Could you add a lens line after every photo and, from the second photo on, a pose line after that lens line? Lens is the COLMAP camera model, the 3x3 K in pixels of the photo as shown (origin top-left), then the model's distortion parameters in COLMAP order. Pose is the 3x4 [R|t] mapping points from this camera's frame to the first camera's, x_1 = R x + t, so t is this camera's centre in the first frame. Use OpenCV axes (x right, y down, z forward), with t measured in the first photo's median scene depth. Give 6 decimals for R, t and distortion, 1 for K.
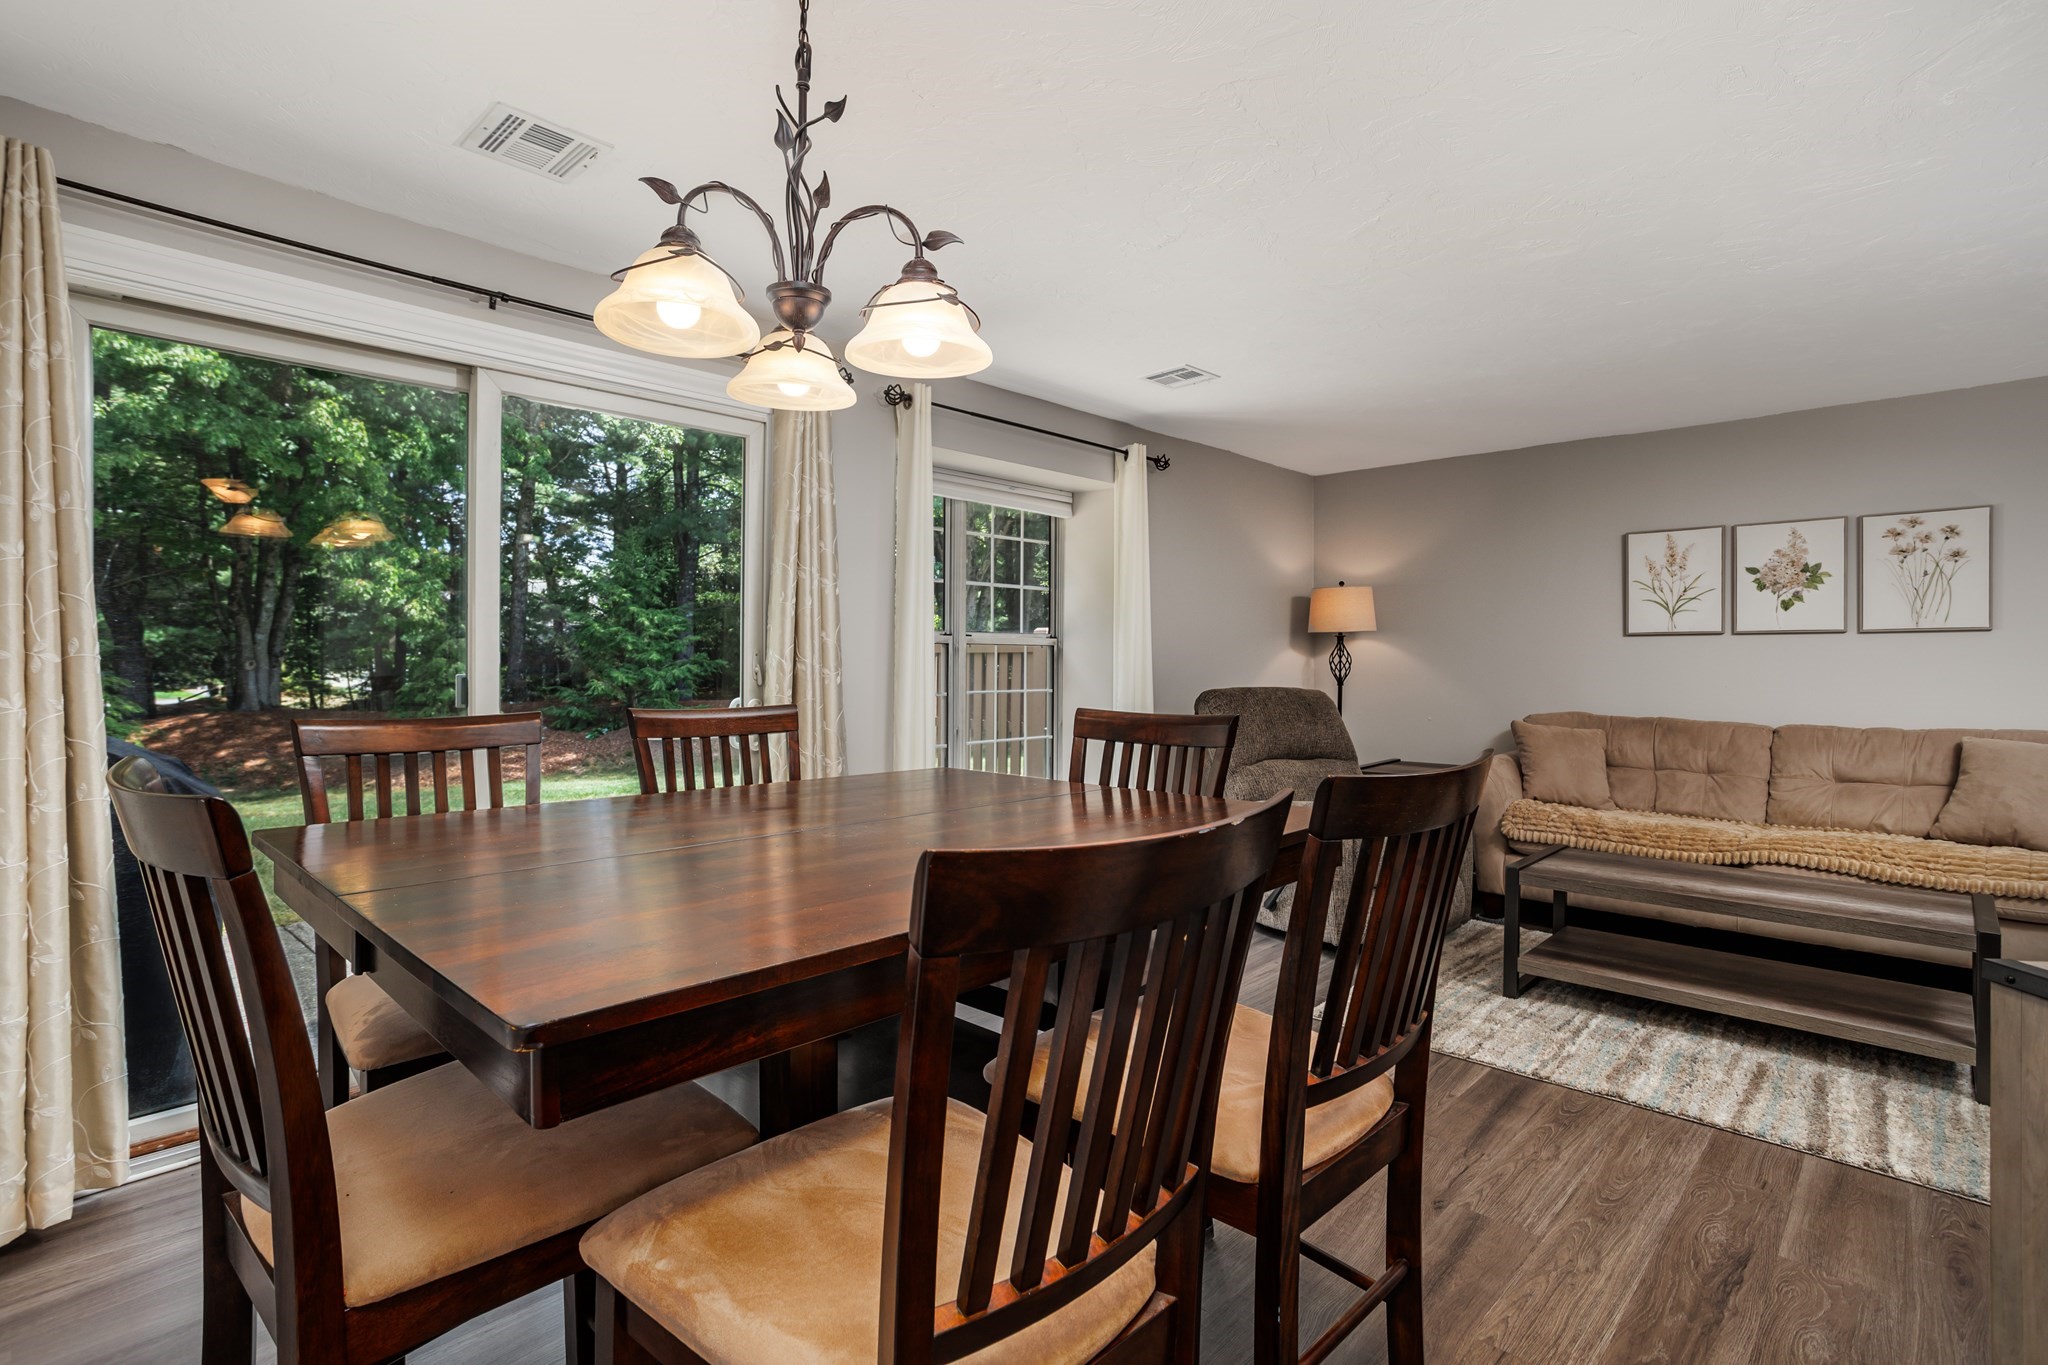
lens RADIAL K [[991.7, 0, 1023.3], [0, 991.7, 665.8], [0, 0, 1]] dist [-0.061756, 0.038615]
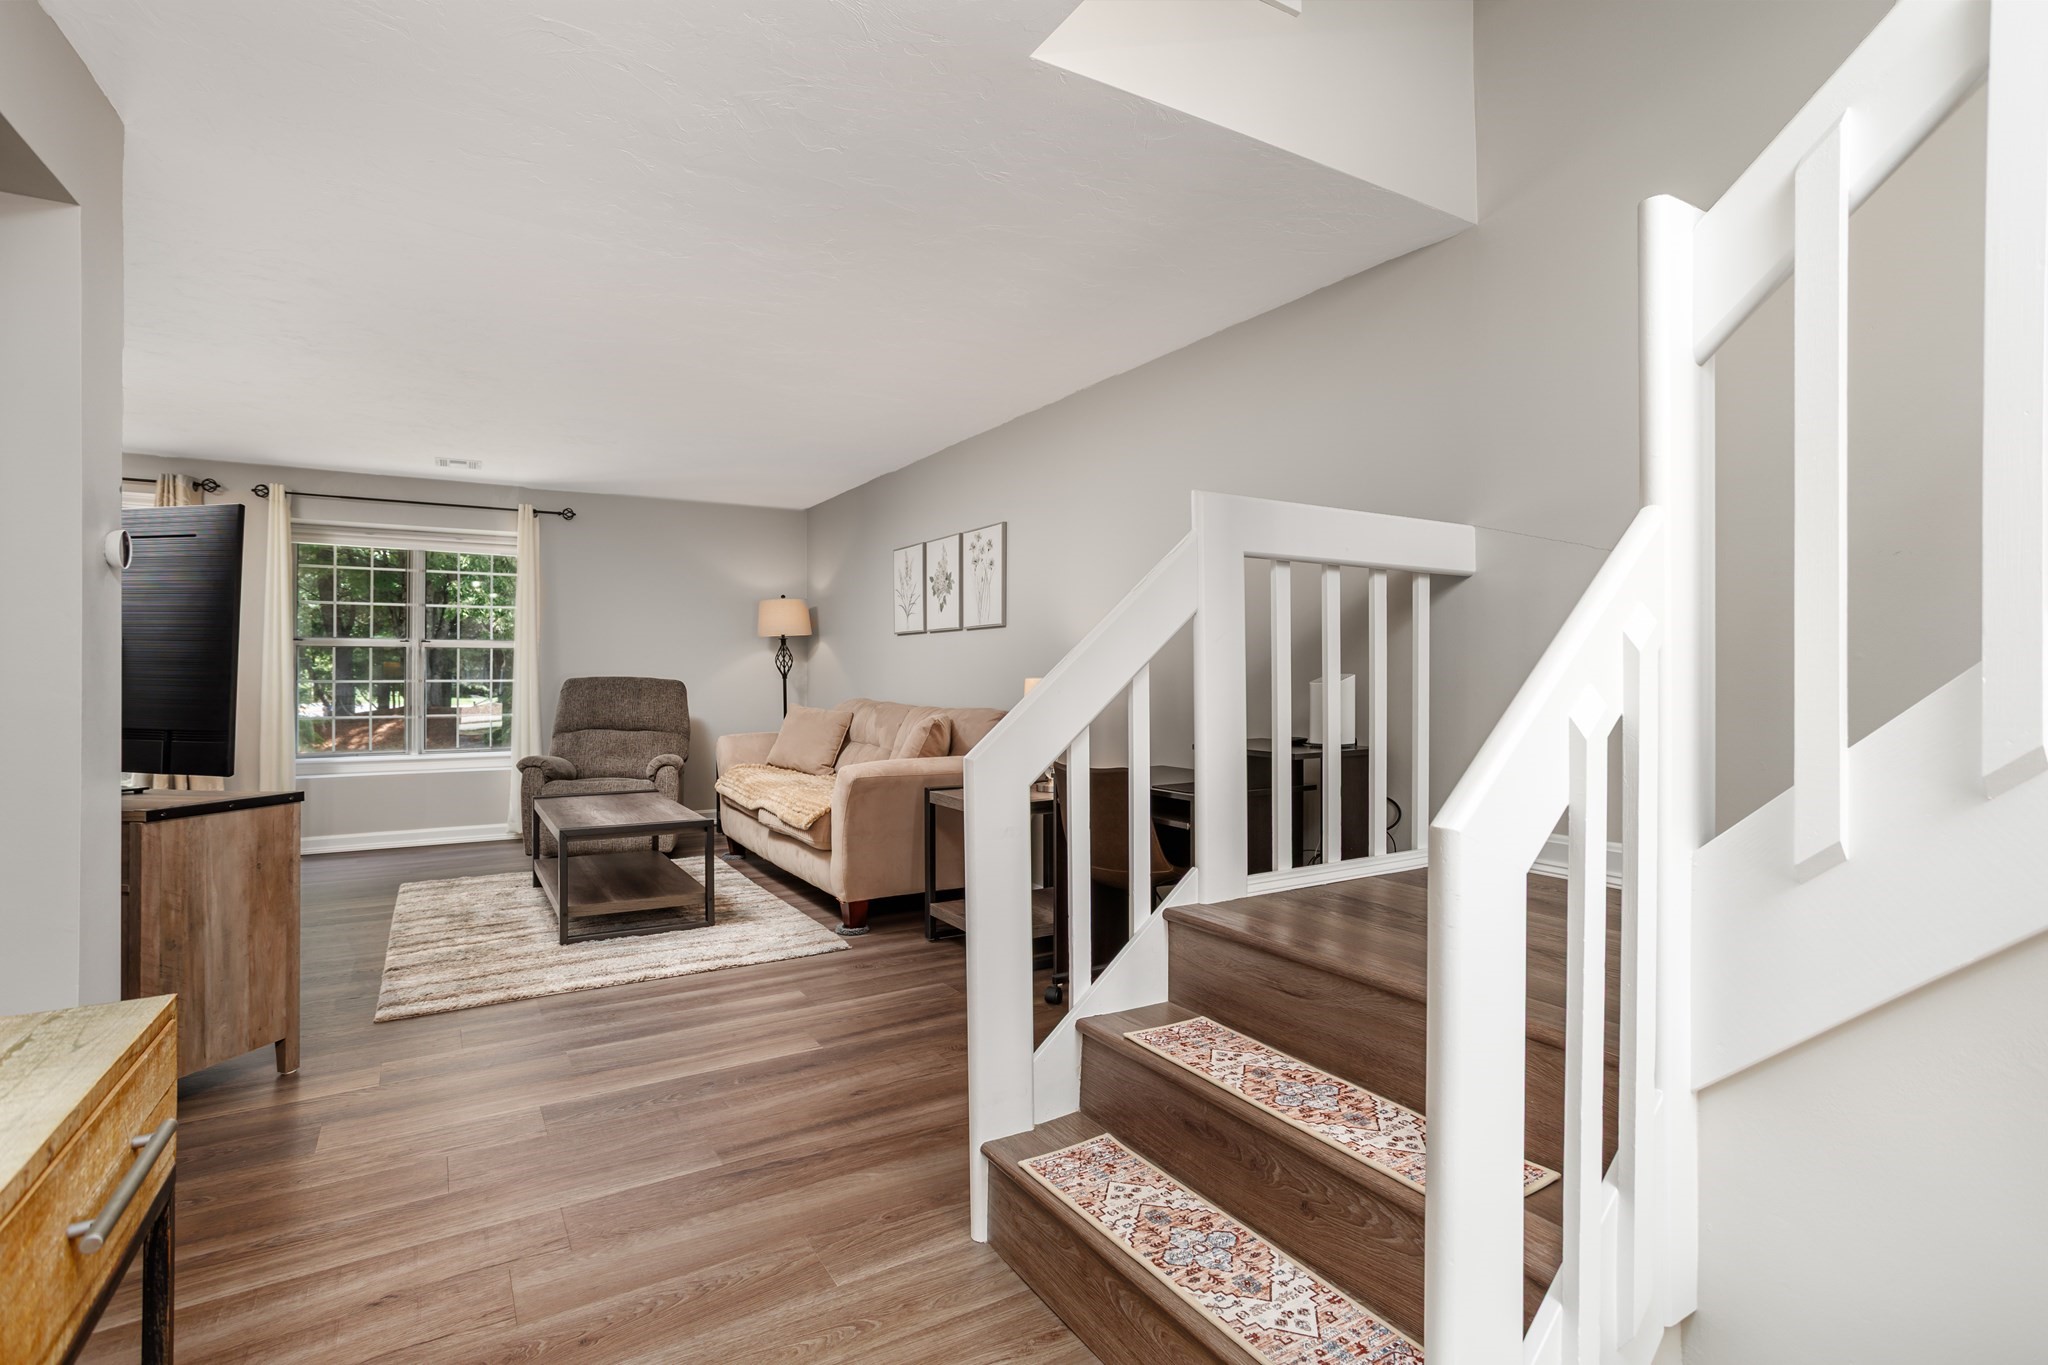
lens RADIAL K [[991.7, 0, 1023.3], [0, 991.7, 665.8], [0, 0, 1]] dist [-0.061756, 0.038615]
pose [[0.966954, -0.003458, -0.254929, 1.259295], [0.000009, 0.999908, -0.013527, 0.027426], [0.254953, 0.013078, 0.966865, -0.169263]]
